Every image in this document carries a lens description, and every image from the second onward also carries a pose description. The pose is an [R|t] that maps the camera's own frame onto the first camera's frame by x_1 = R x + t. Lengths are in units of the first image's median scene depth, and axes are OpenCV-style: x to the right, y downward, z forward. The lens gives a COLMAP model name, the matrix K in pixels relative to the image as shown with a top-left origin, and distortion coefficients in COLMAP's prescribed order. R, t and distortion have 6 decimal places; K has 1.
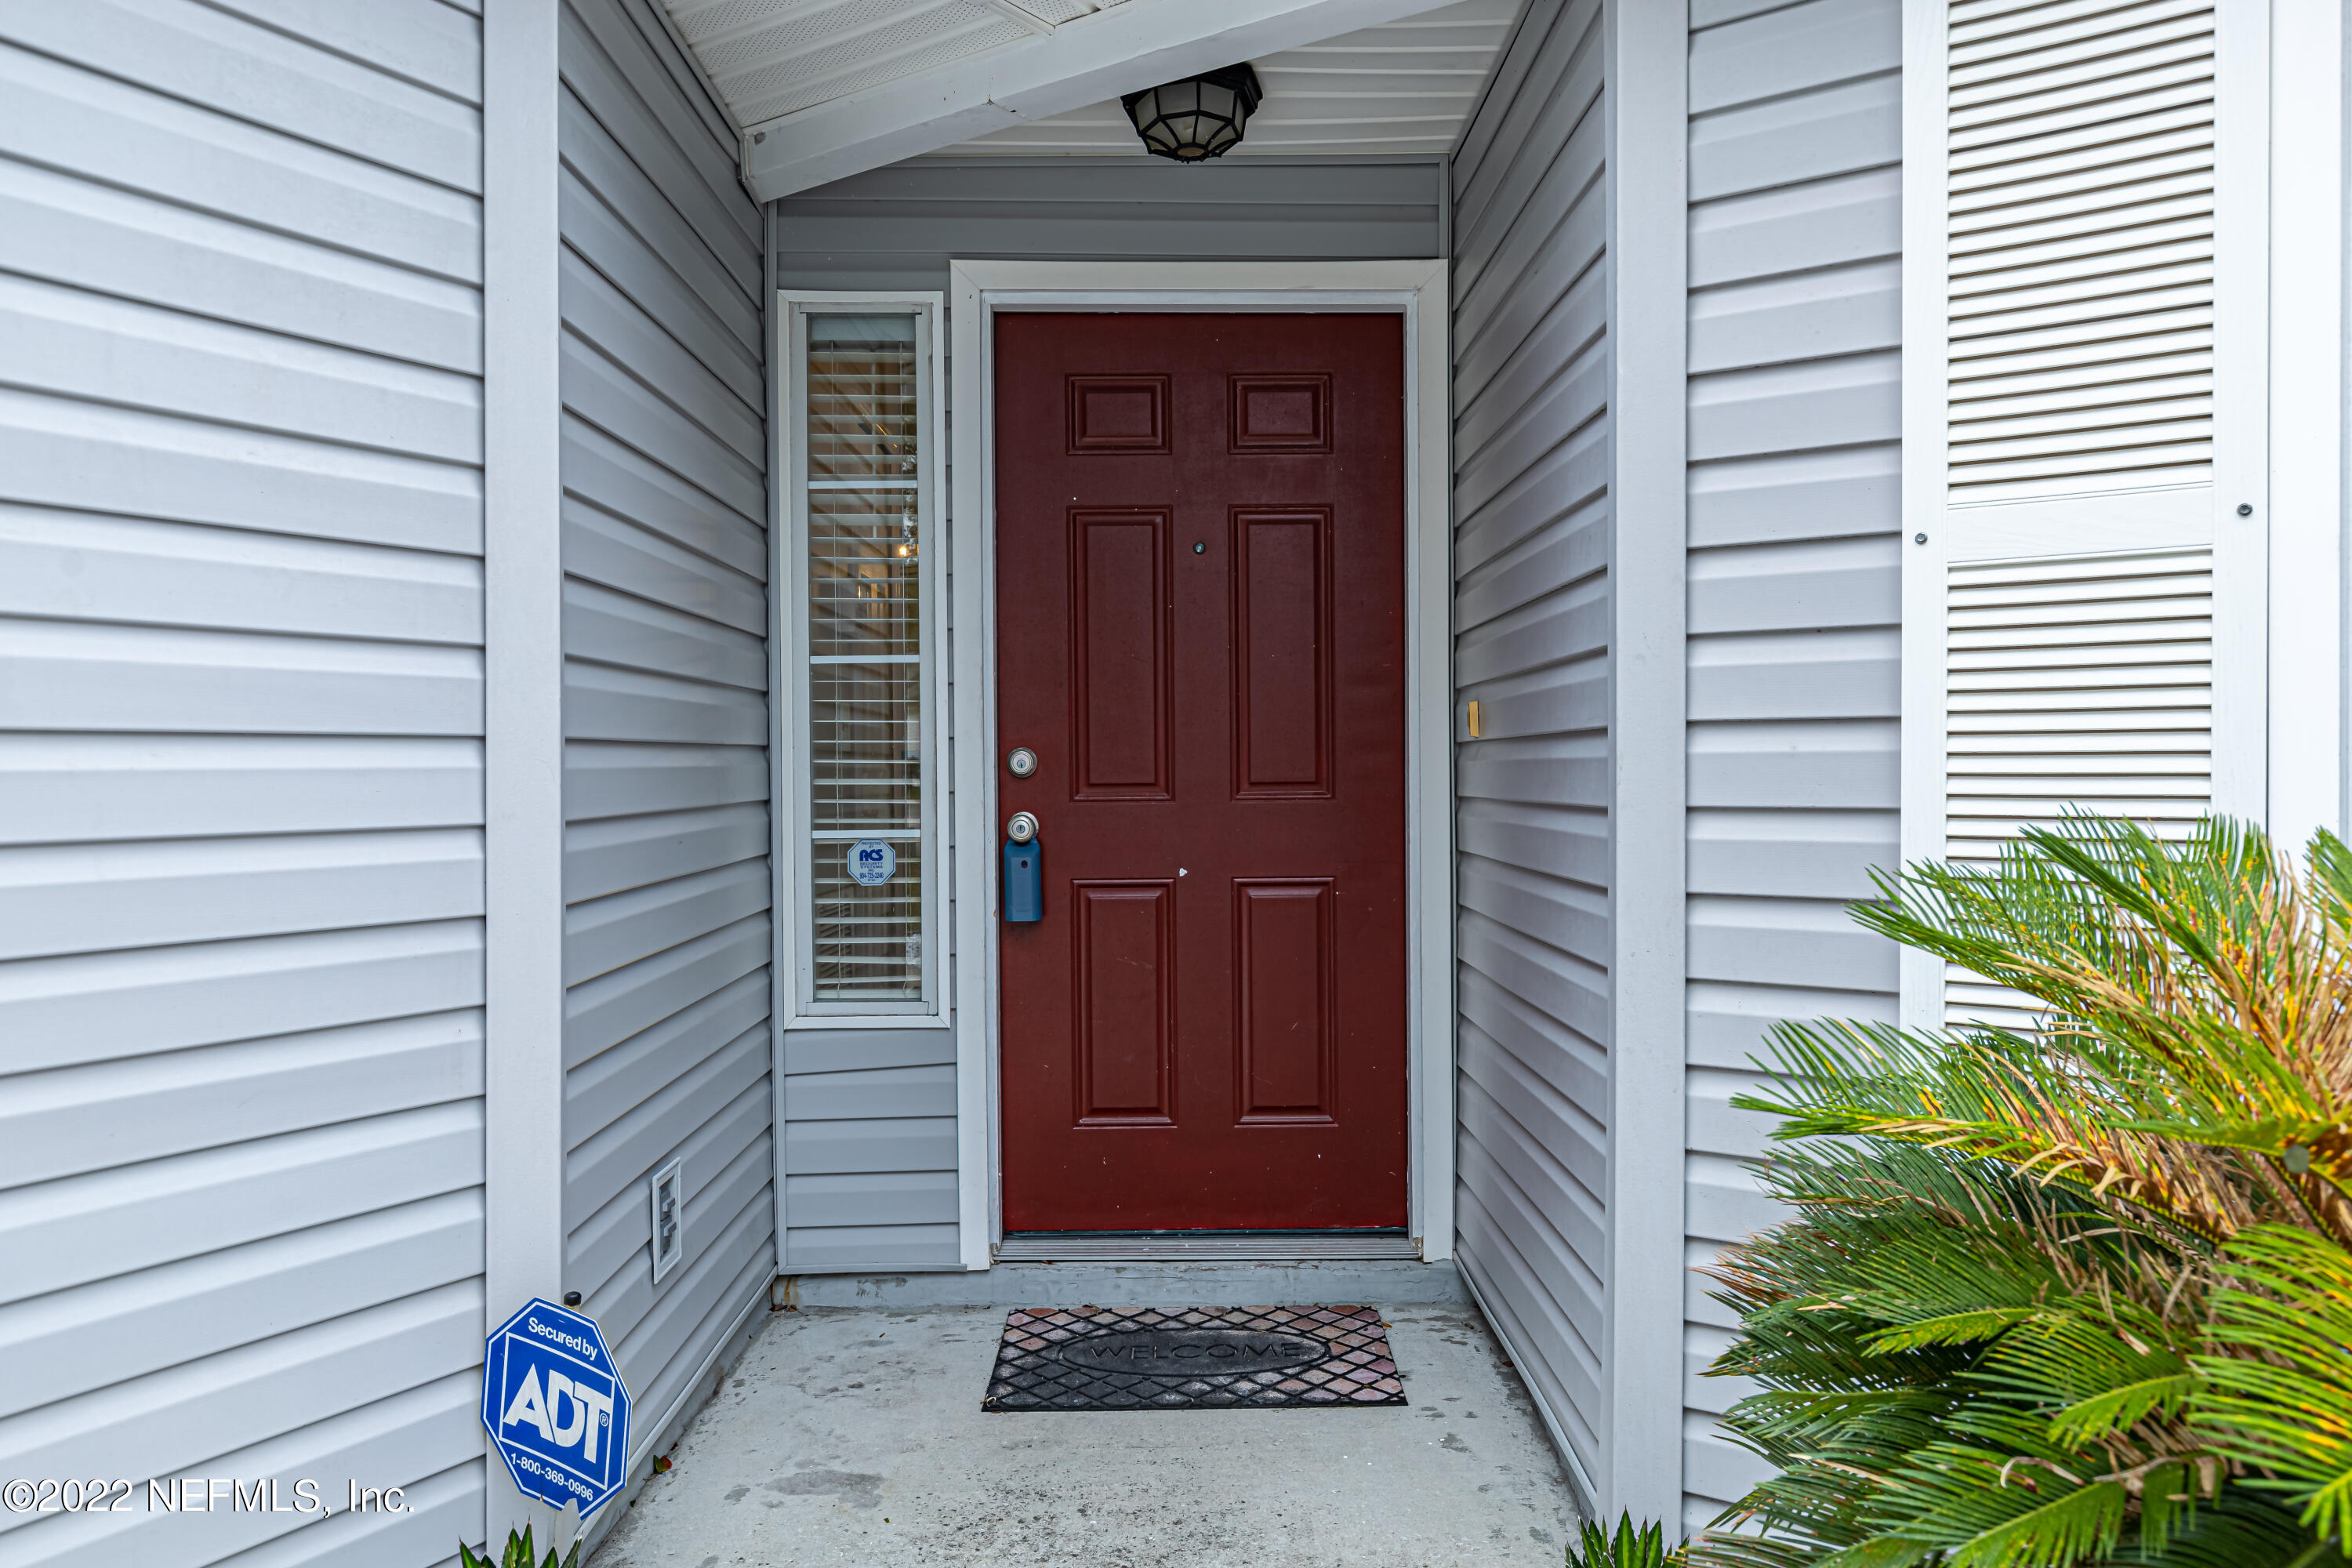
lens RADIAL K [[1601.7, 0, 1176.0], [0, 1601.7, 784.0], [0, 0, 1]] dist [0.000319, -0.000055]
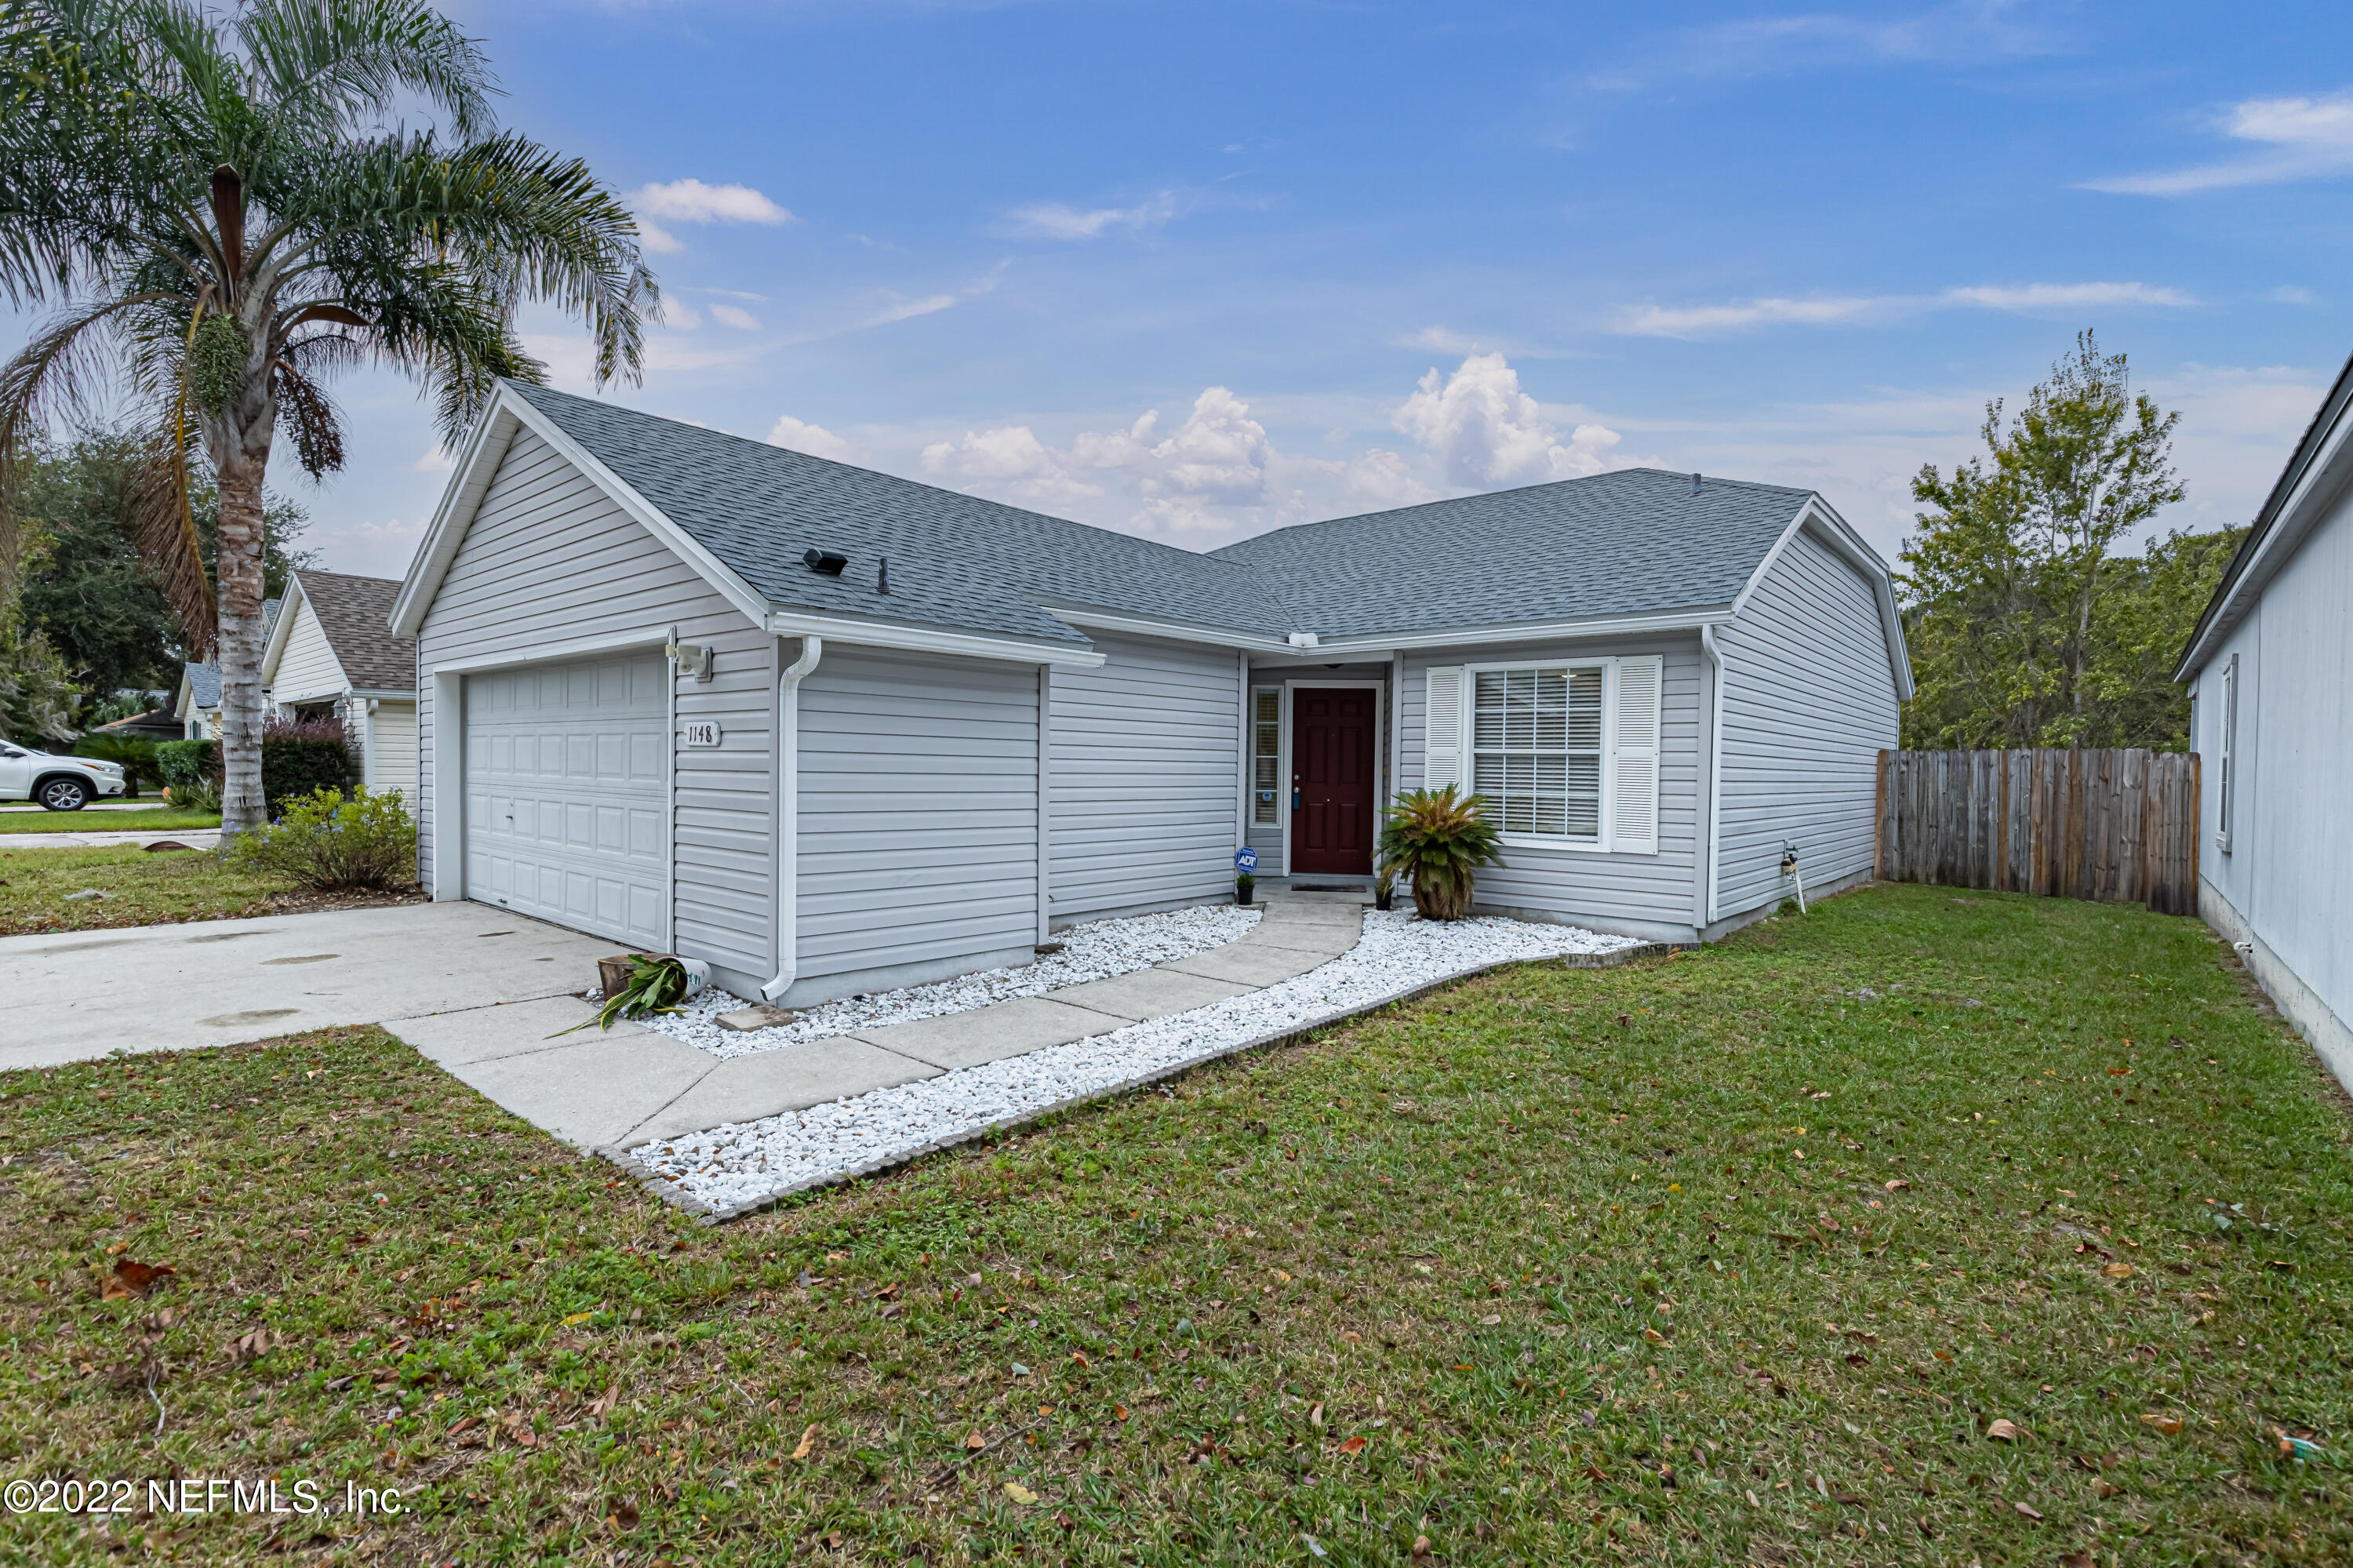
lens RADIAL K [[1053.0, 0, 1176.5], [0, 1053.0, 784.0], [0, 0, 1]] dist [0.009249, -0.003322]
pose [[0.990995, 0.020872, -0.132262, -0.033450], [-0.020348, 0.999779, 0.005308, -0.003049], [0.132343, -0.002569, 0.991201, -2.375338]]
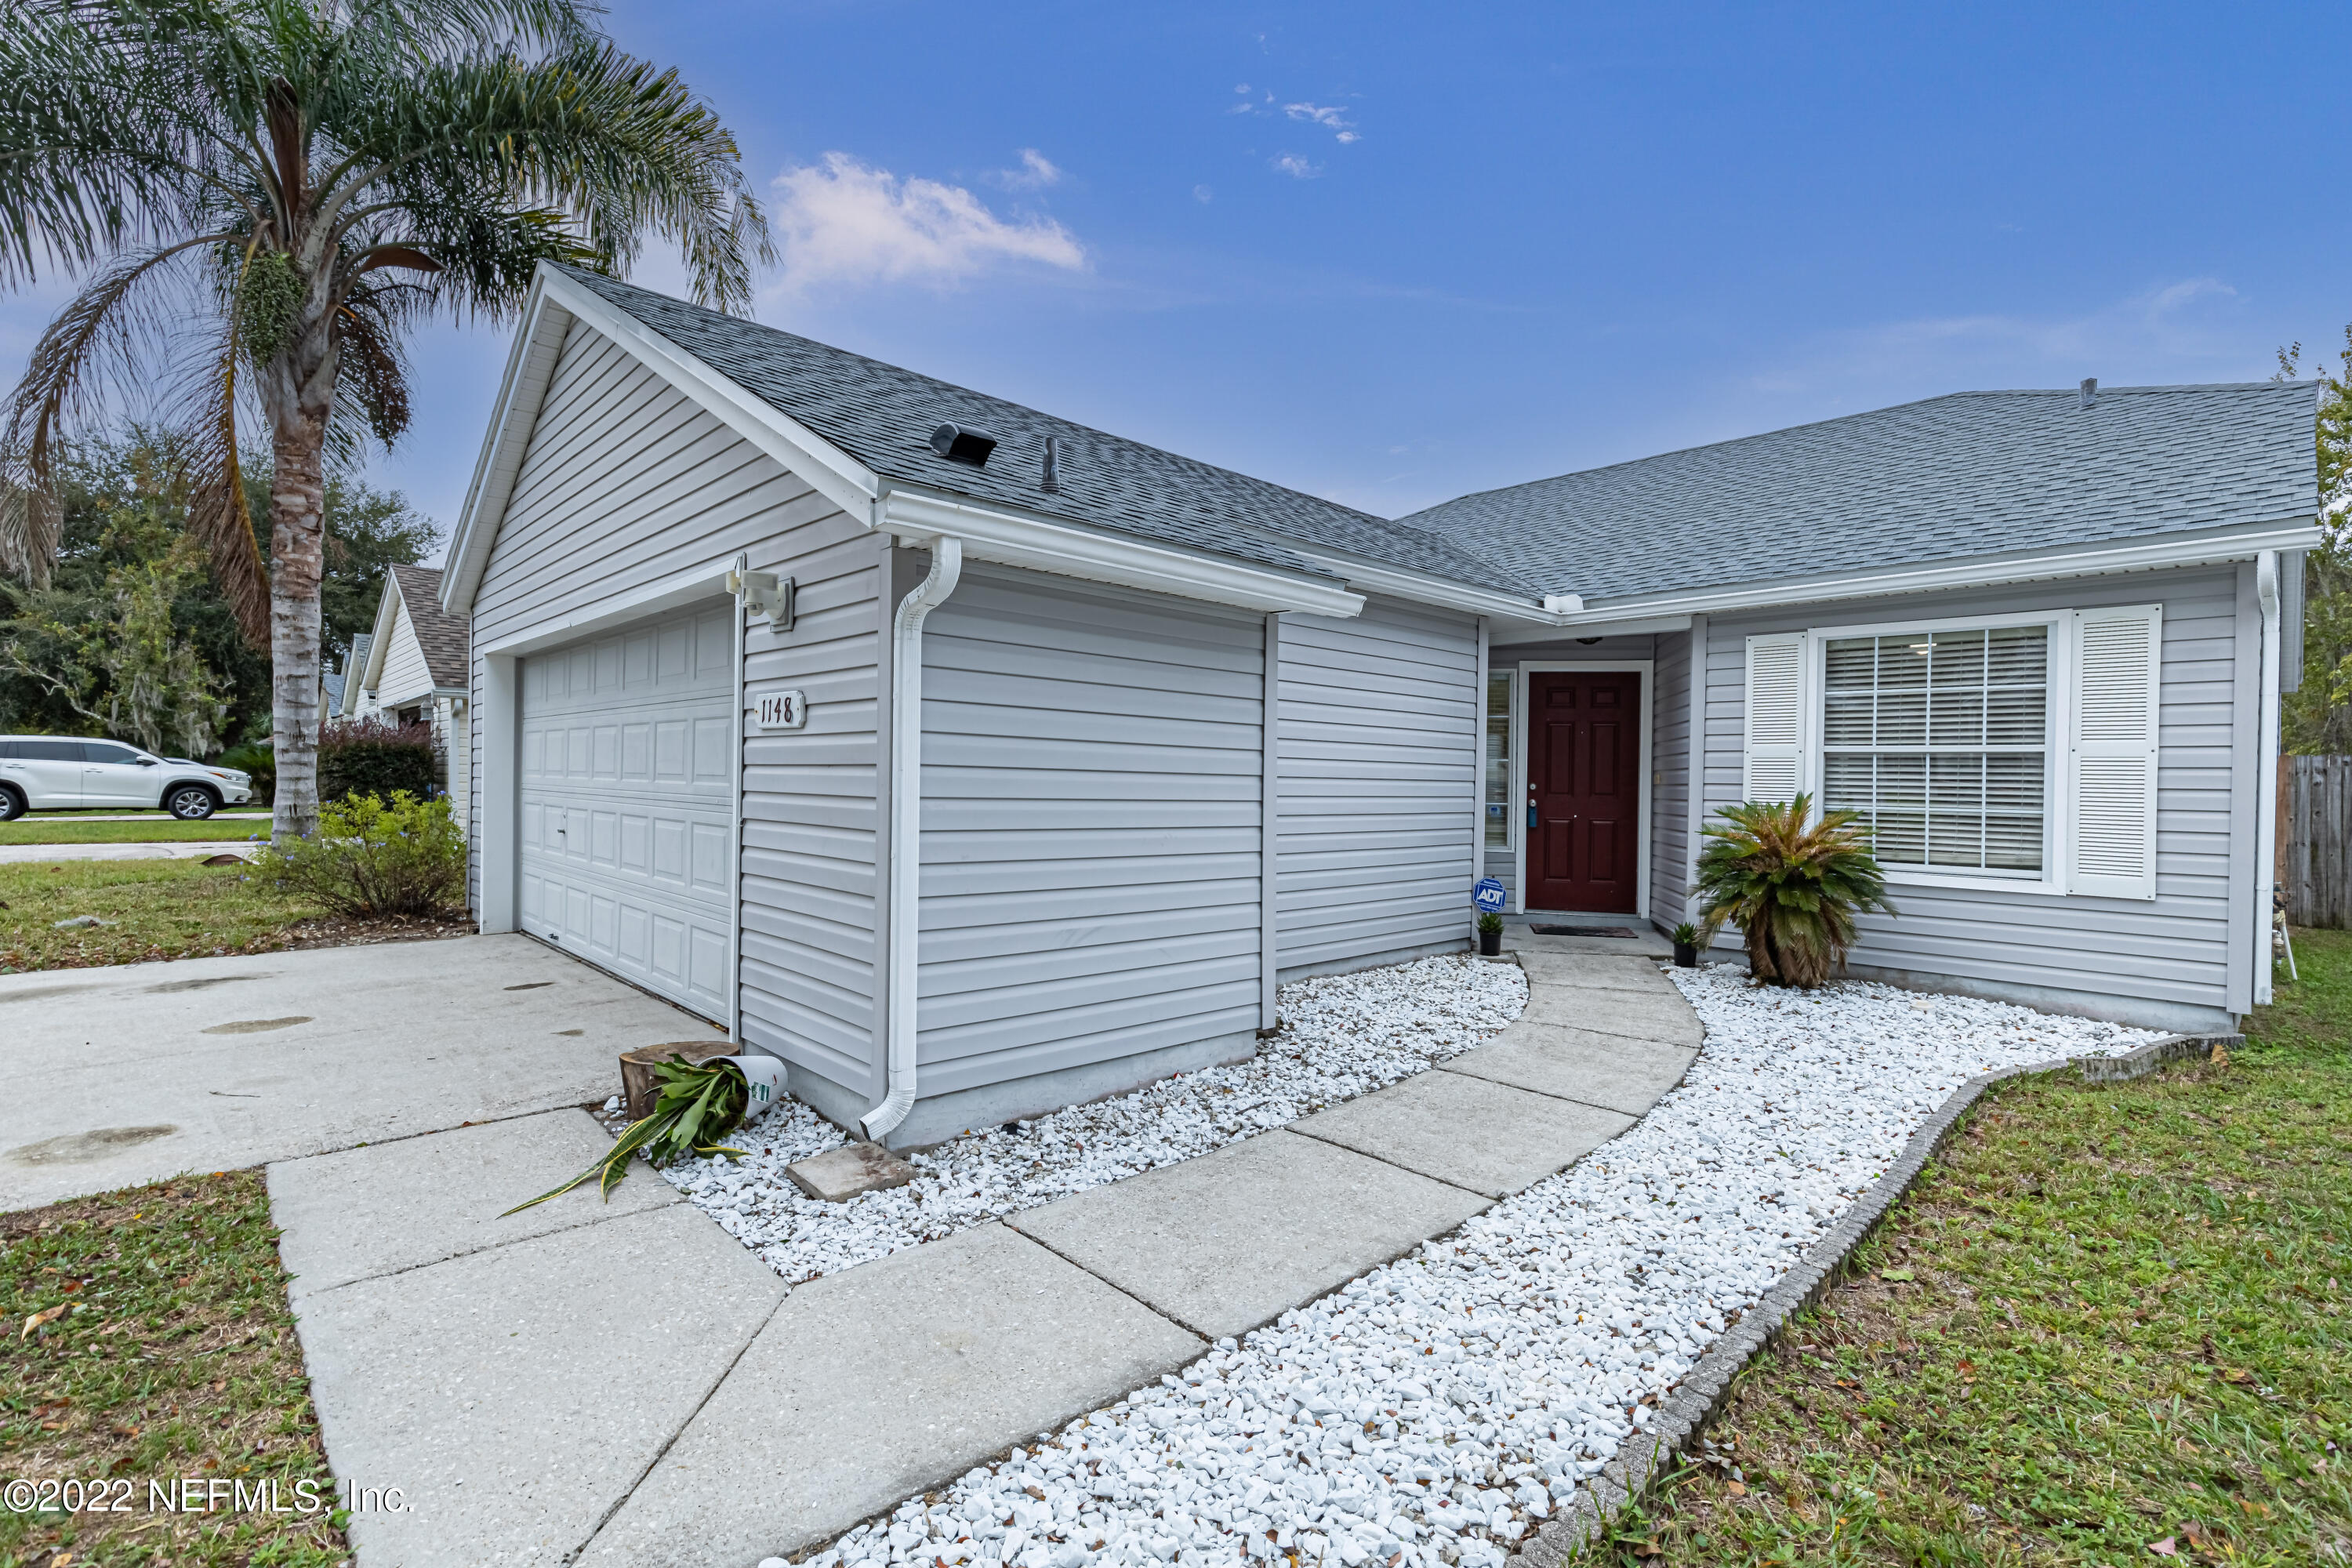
lens RADIAL K [[1075.7, 0, 1176.0], [0, 1075.7, 784.0], [0, 0, 1]] dist [0.008403, -0.000609]
pose [[0.972830, 0.021978, -0.230474, -0.346509], [-0.024001, 0.999694, -0.005976, 0.016529], [0.230272, 0.011346, 0.973060, -1.798250]]
